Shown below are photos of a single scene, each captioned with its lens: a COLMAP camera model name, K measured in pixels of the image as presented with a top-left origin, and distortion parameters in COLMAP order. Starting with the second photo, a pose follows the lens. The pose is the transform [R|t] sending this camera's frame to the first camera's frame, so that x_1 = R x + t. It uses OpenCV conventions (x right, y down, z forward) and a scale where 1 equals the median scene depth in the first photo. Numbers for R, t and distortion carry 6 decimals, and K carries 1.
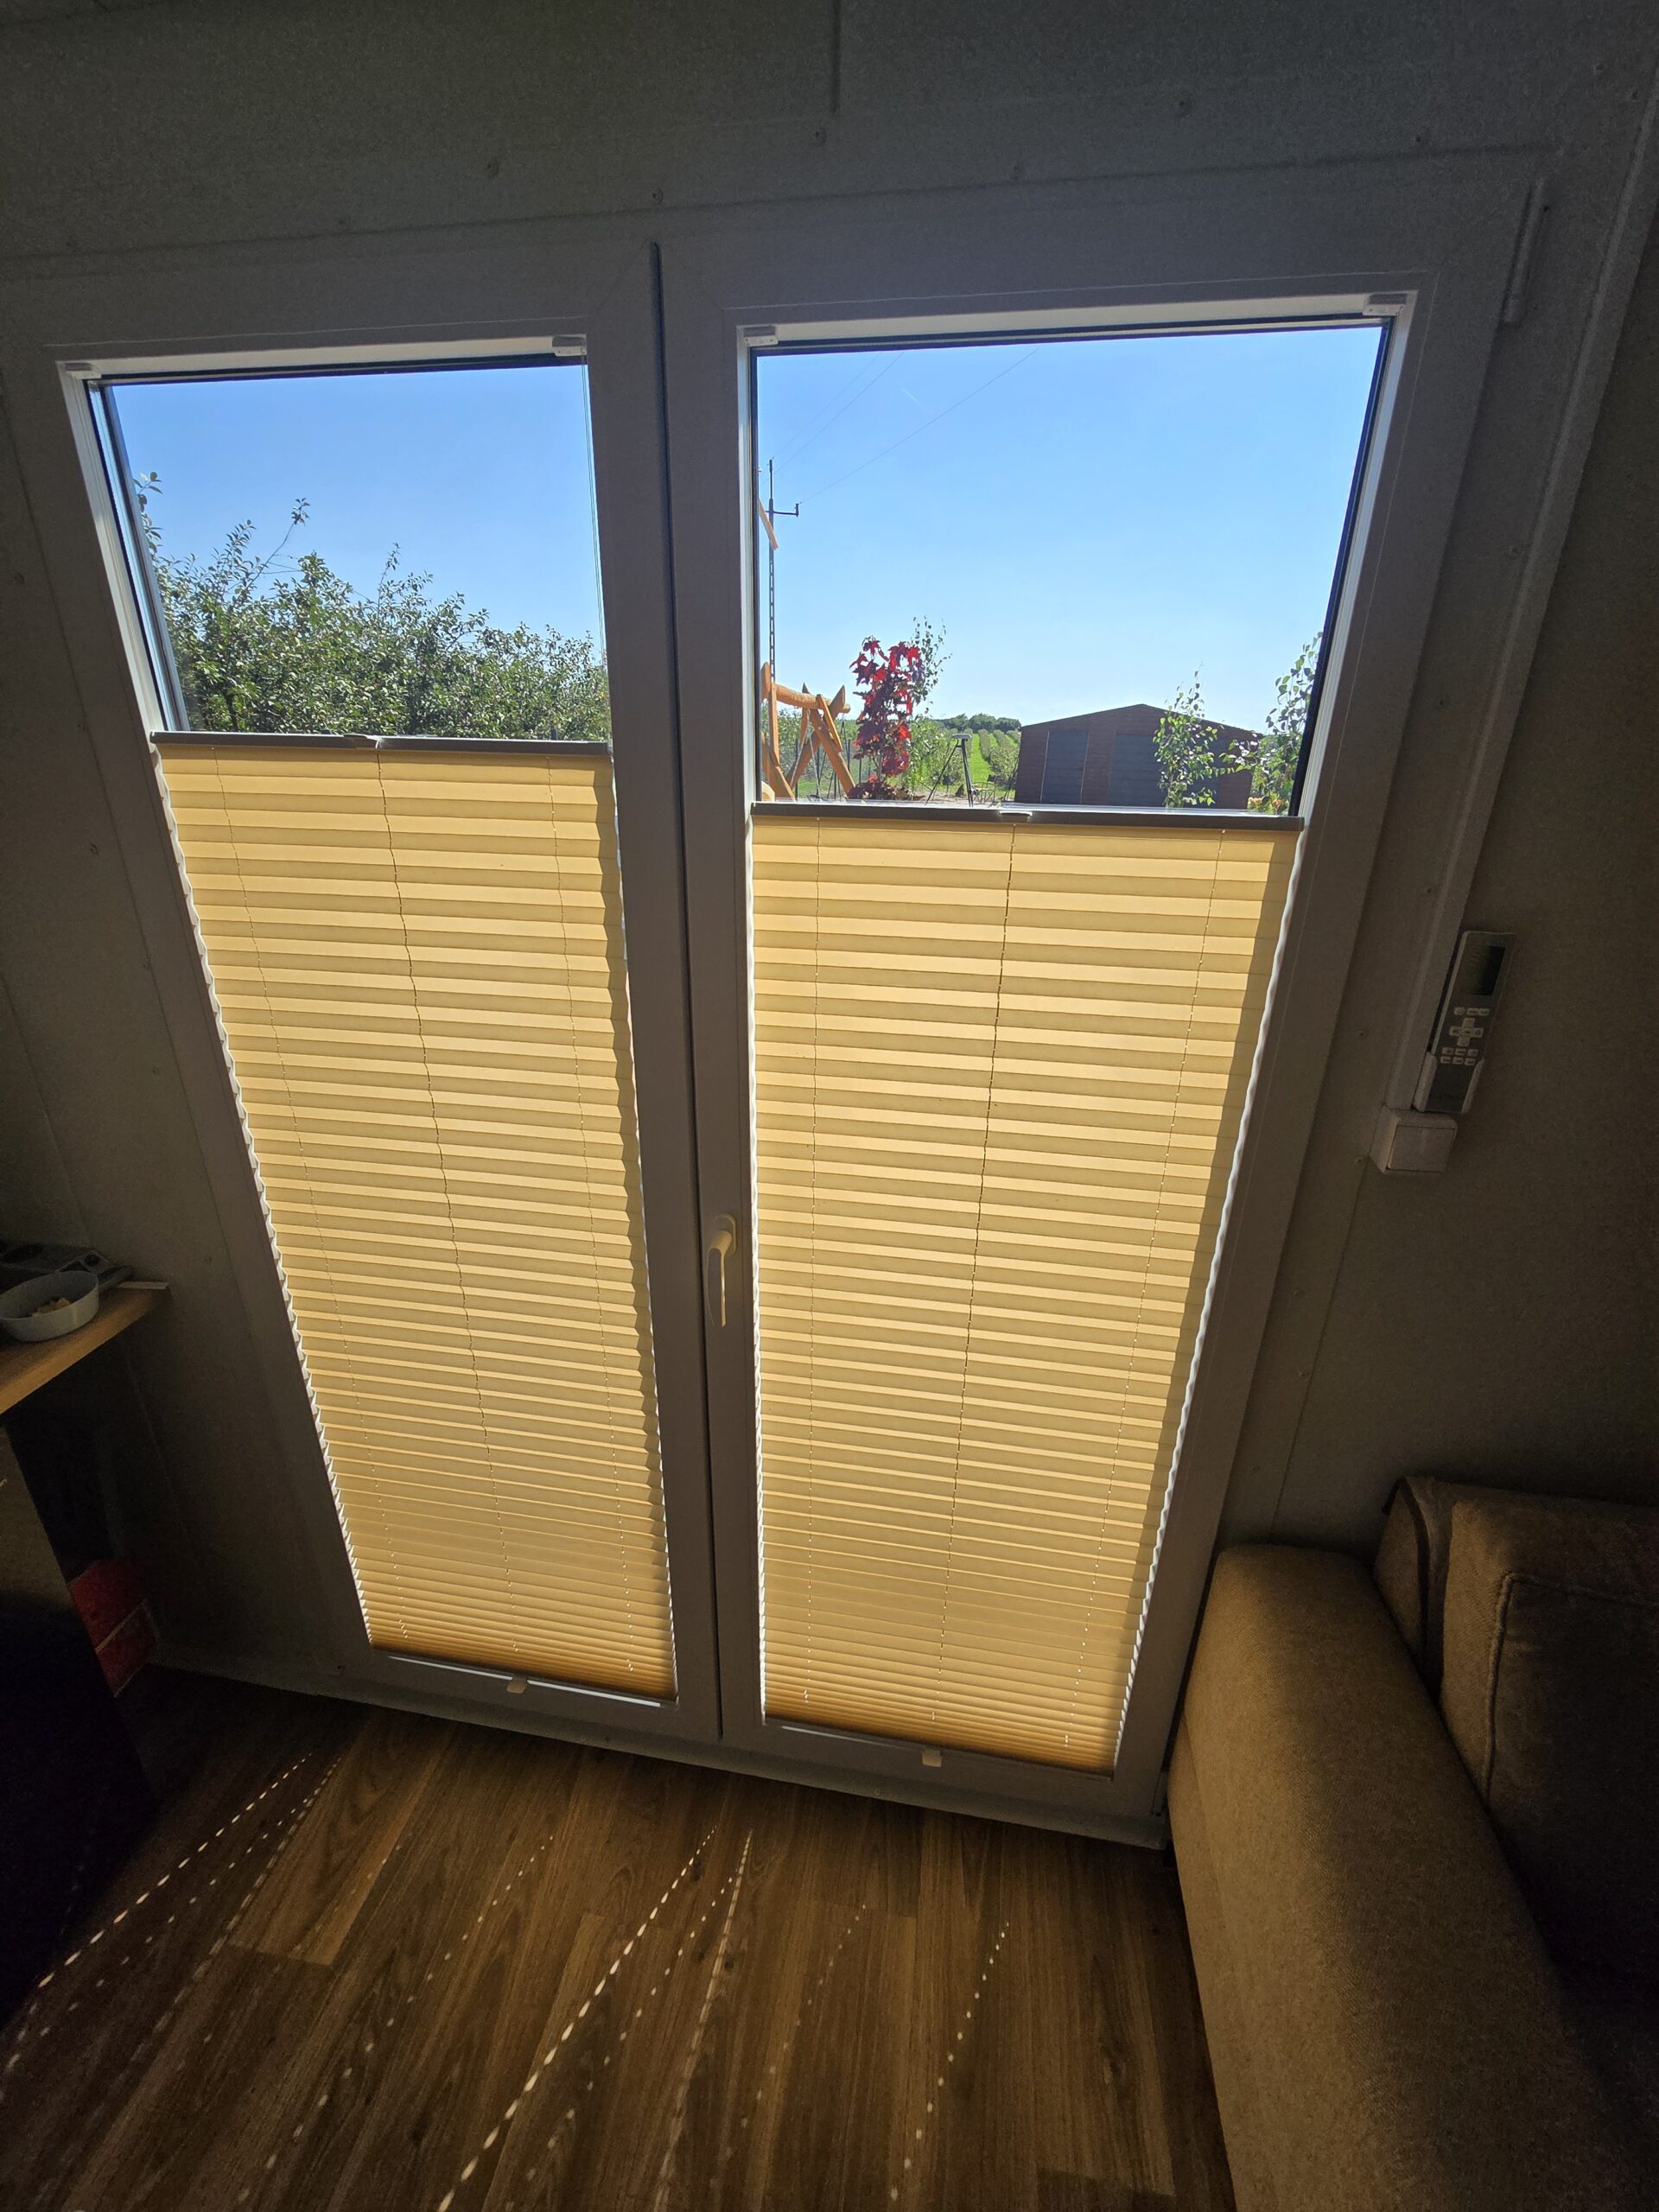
lens RADIAL K [[933.4, 0, 829.5], [0, 933.4, 1106.0], [0, 0, 1]] dist [-0.030529, 0.013128]
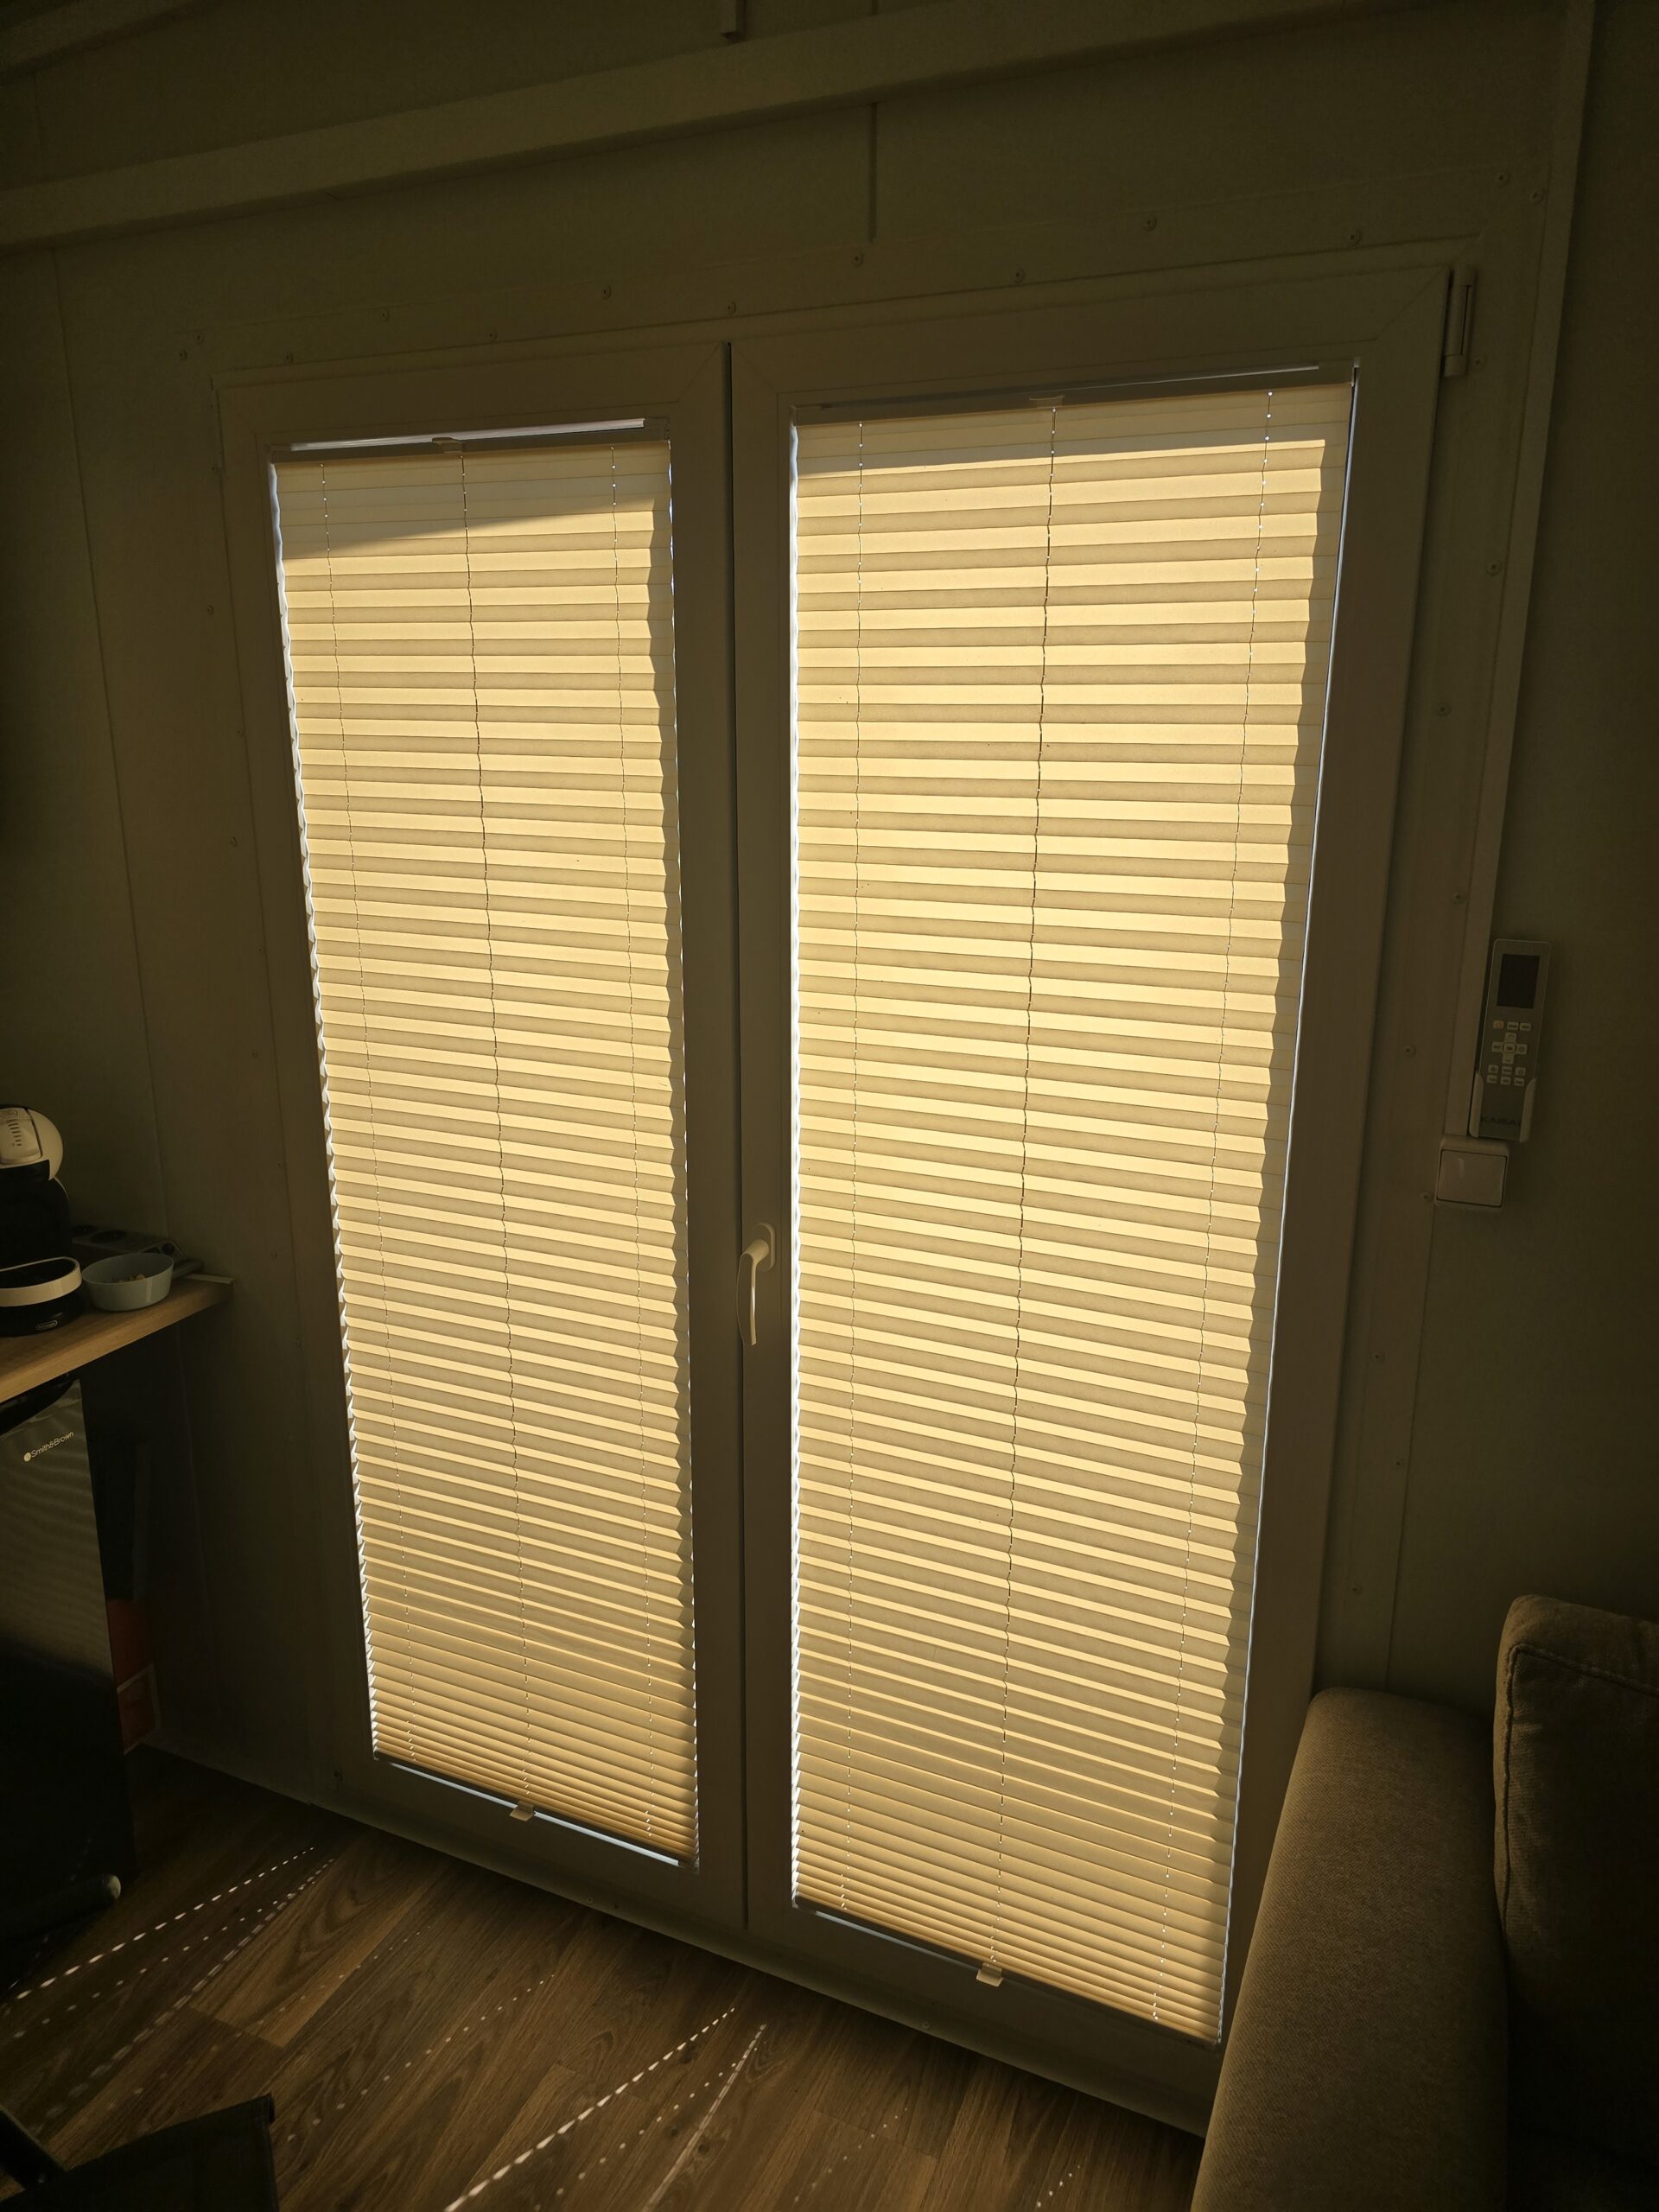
lens RADIAL K [[1534.4, 0, 829.5], [0, 1534.4, 1106.0], [0, 0, 1]] dist [0.004641, -0.000840]
pose [[0.966206, 0.055117, -0.251811, 0.296183], [-0.088083, 0.988666, -0.121575, 0.156153], [0.242256, 0.139647, 0.960110, -0.440409]]
